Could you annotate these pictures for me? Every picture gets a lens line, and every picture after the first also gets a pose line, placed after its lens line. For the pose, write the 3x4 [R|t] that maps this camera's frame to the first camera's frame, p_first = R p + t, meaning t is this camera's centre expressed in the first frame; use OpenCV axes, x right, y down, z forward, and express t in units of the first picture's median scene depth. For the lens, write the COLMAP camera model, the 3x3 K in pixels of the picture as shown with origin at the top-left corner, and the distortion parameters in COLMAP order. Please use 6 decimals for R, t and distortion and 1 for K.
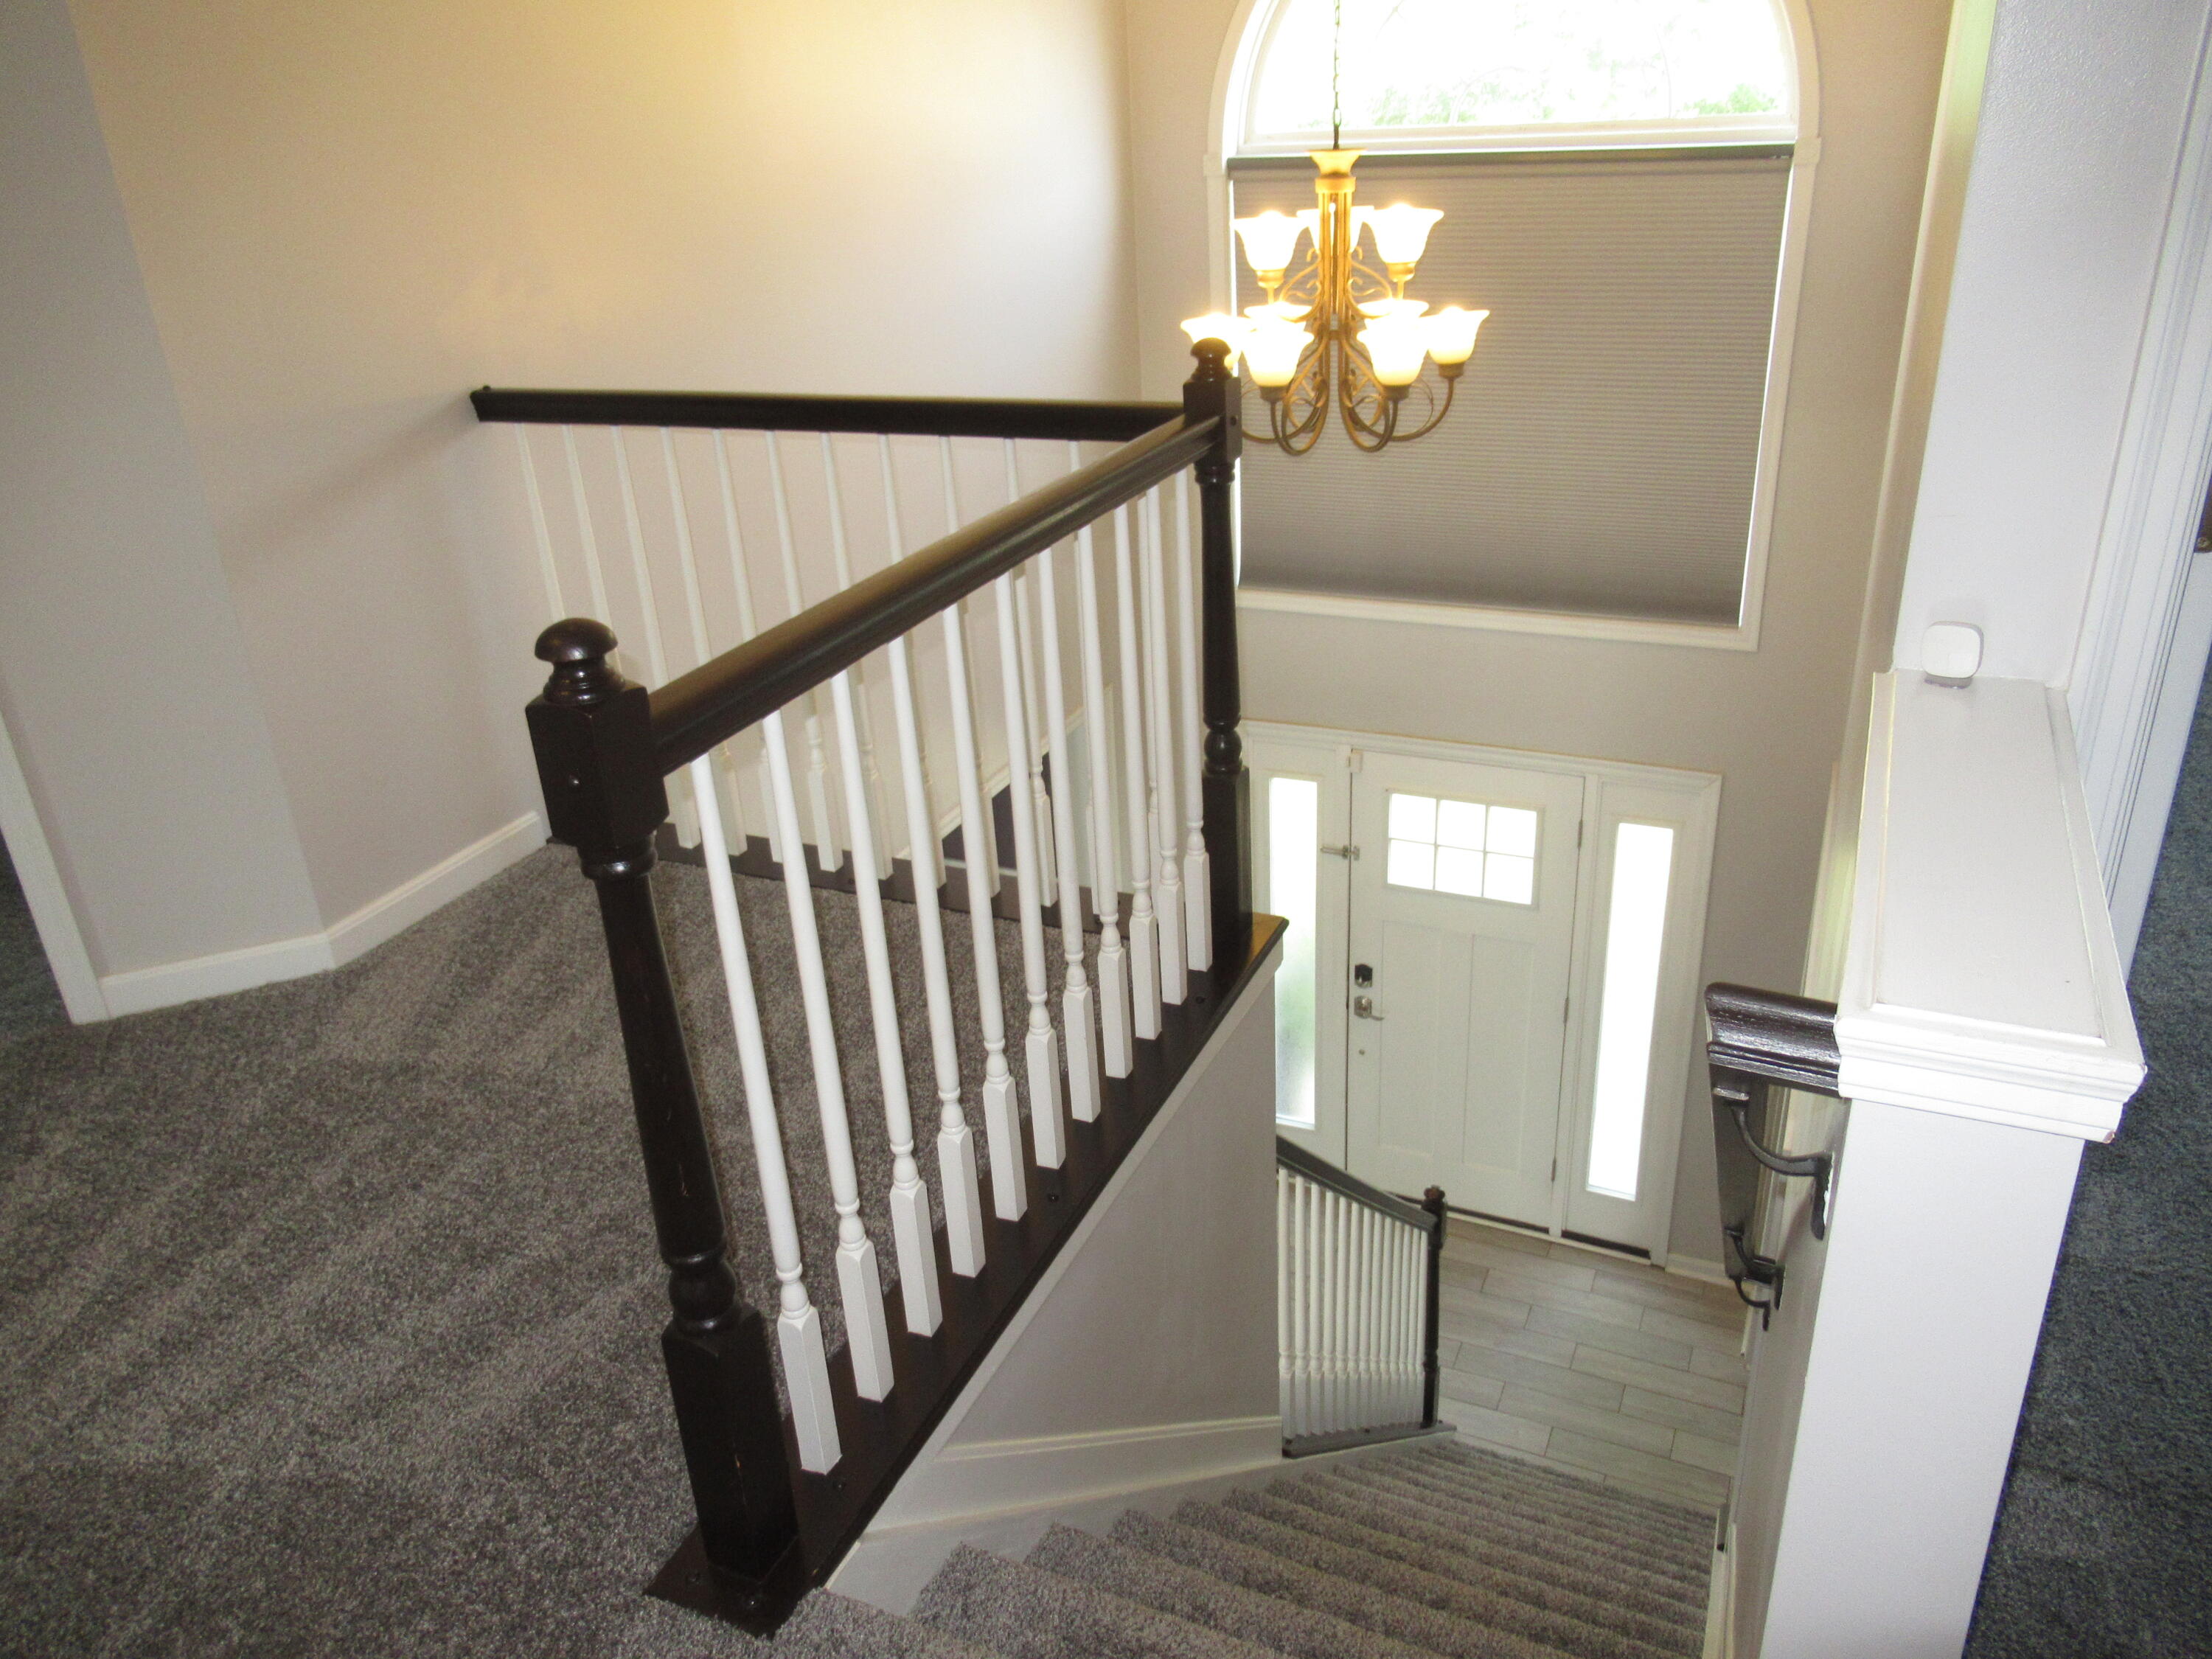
lens RADIAL K [[1659.2, 0, 1110.5], [0, 1659.2, 830.9], [0, 0, 1]] dist [0.003800, 0.000235]
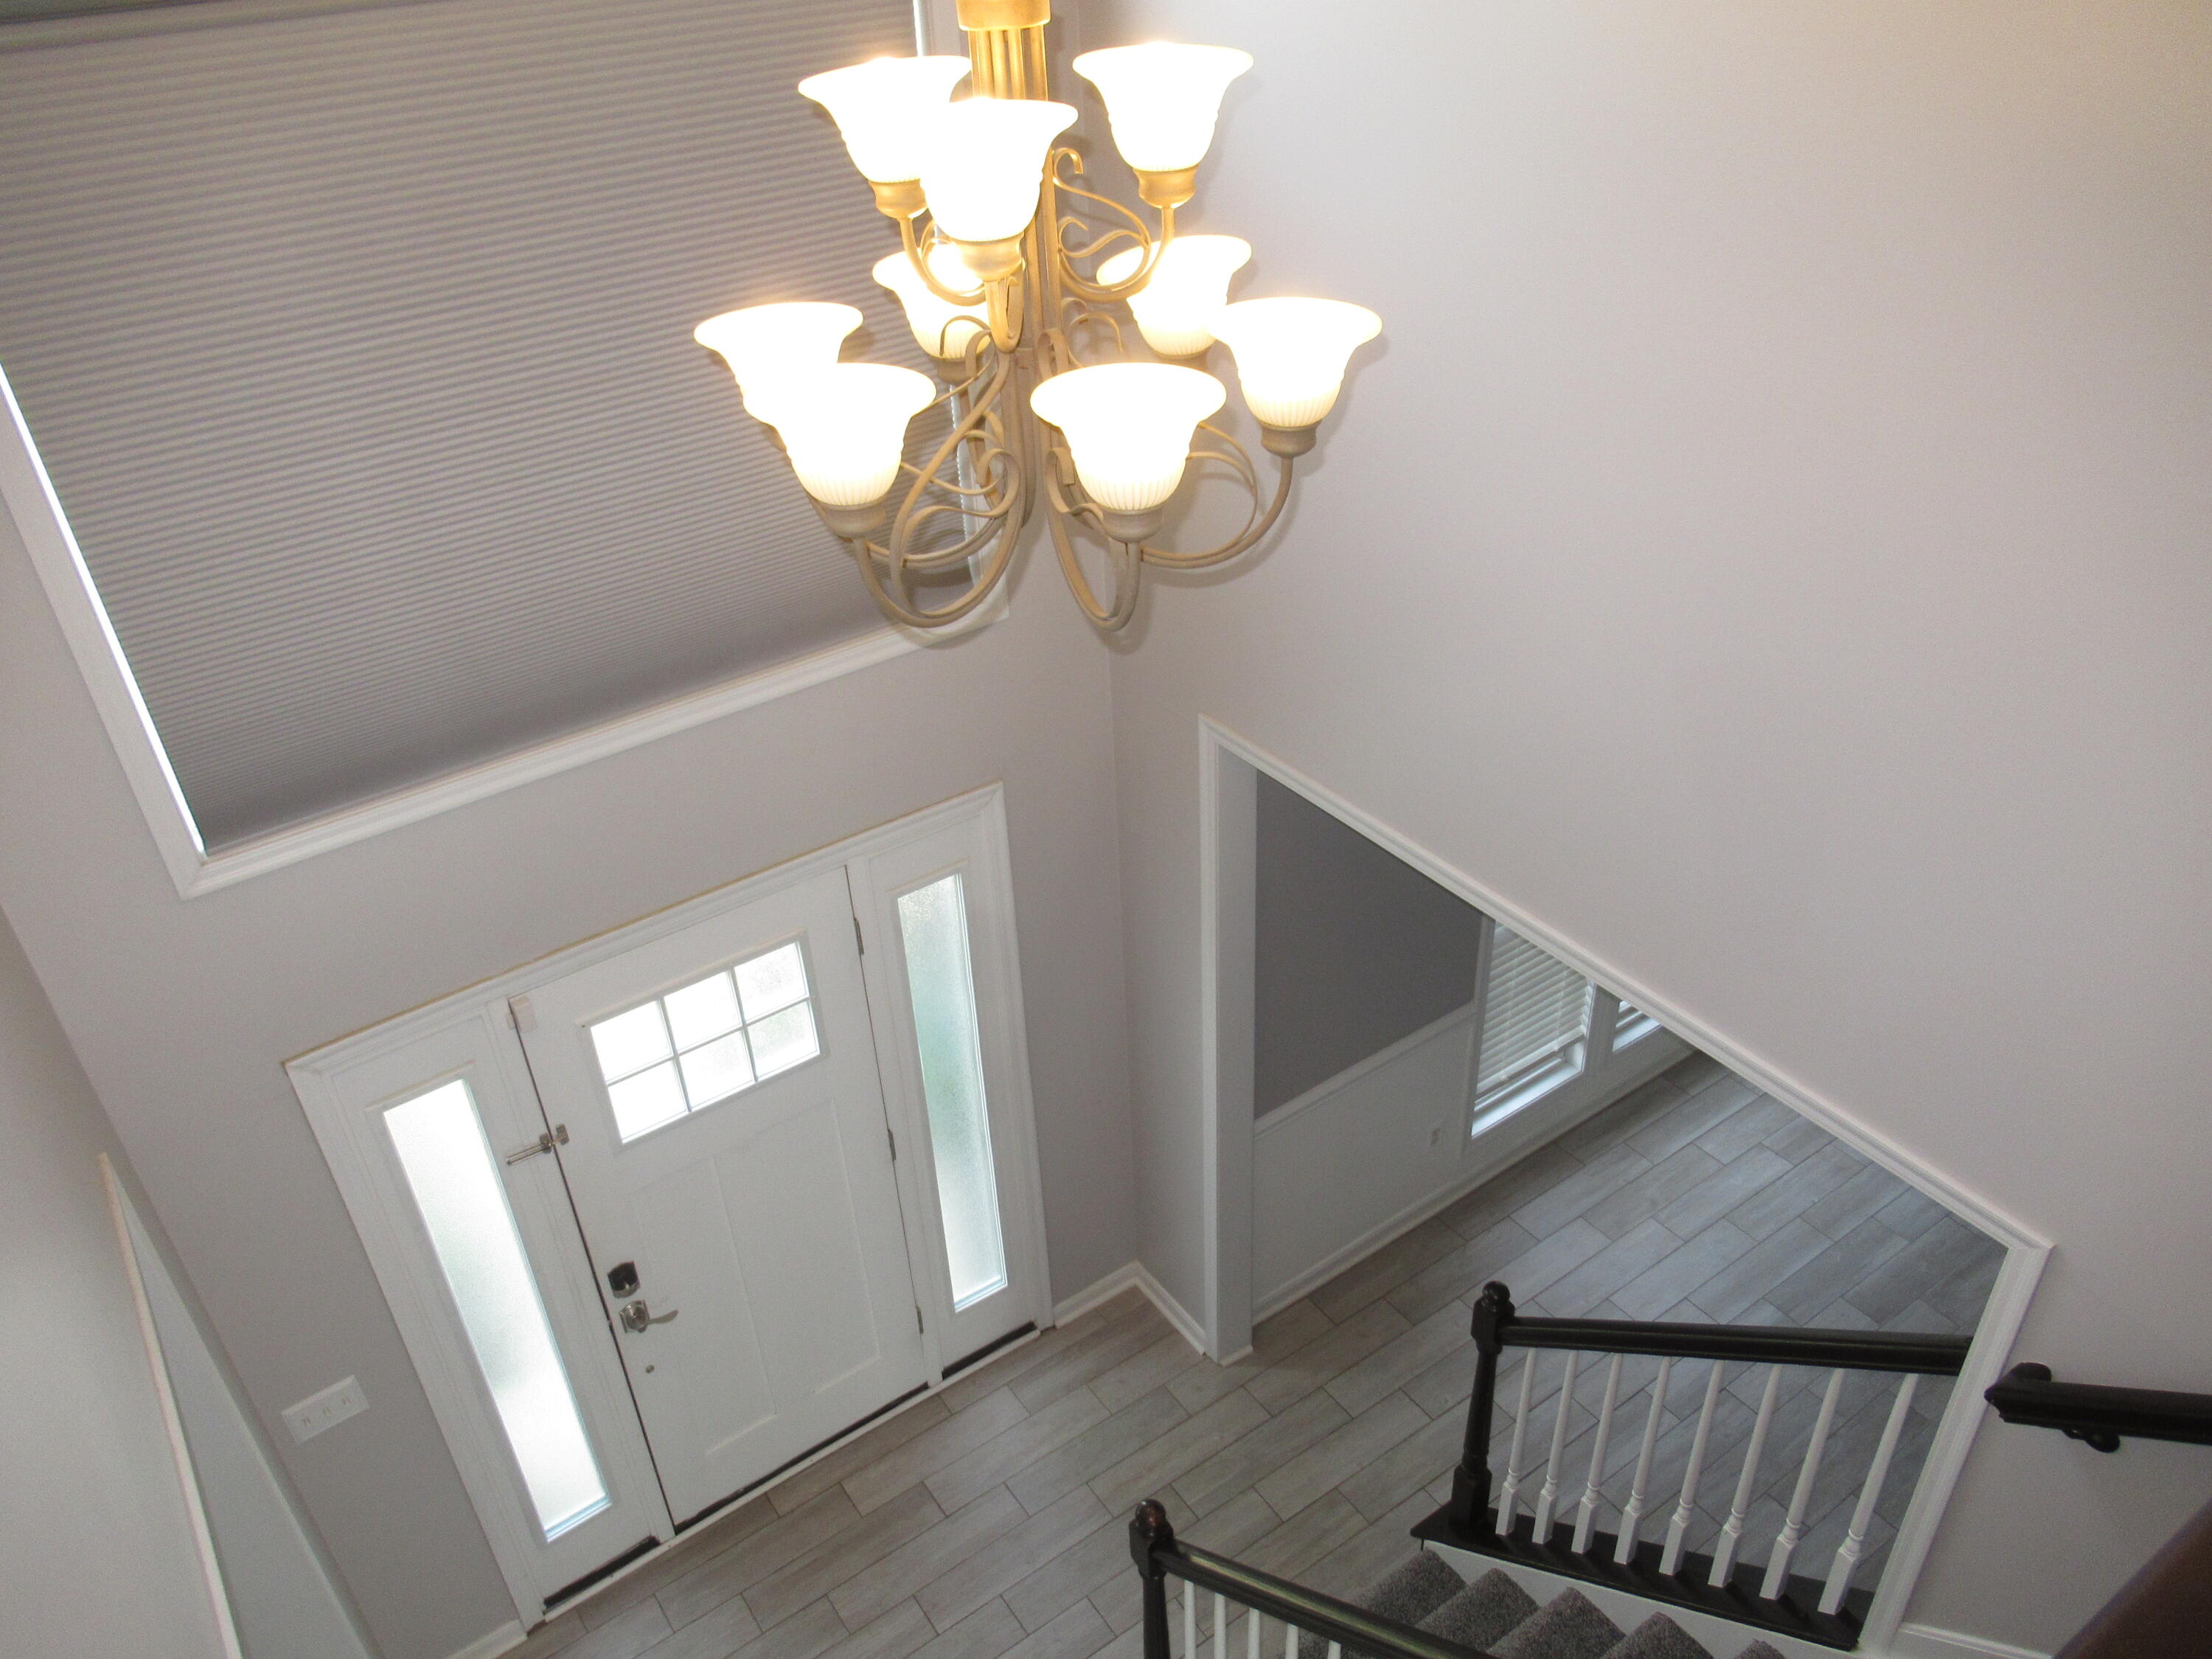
lens RADIAL K [[1659.2, 0, 1103.7], [0, 1659.2, 827.7], [0, 0, 1]] dist [0.003800, 0.000235]
pose [[0.507796, -0.455271, 0.731349, -0.159124], [0.390778, 0.878312, 0.275429, -0.187260], [-0.767747, 0.145933, 0.623913, 0.443948]]
